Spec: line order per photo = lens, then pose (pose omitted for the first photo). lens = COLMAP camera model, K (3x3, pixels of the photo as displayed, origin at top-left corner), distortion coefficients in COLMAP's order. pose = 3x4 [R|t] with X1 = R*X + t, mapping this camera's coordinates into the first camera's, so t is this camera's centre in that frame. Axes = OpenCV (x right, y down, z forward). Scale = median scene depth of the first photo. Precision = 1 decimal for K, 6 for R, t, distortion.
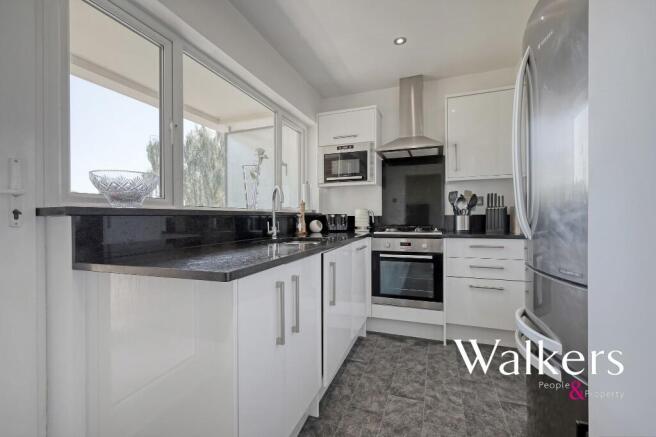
lens RADIAL K [[281.3, 0, 328.3], [0, 281.3, 210.8], [0, 0, 1]] dist [0.001257, 0.000038]
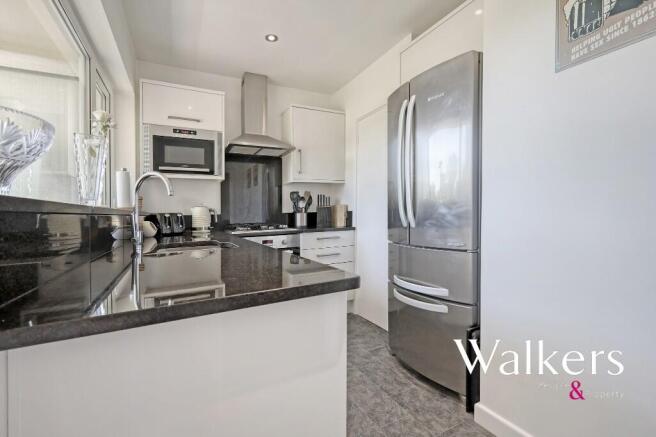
lens RADIAL K [[288.6, 0, 312.9], [0, 288.6, 214.7], [0, 0, 1]] dist [-0.000816, -0.000183]
pose [[0.684192, -0.011250, 0.729215, -0.314938], [0.001803, 0.999904, 0.013735, 0.006604], [-0.729299, -0.008083, 0.684147, 0.151762]]
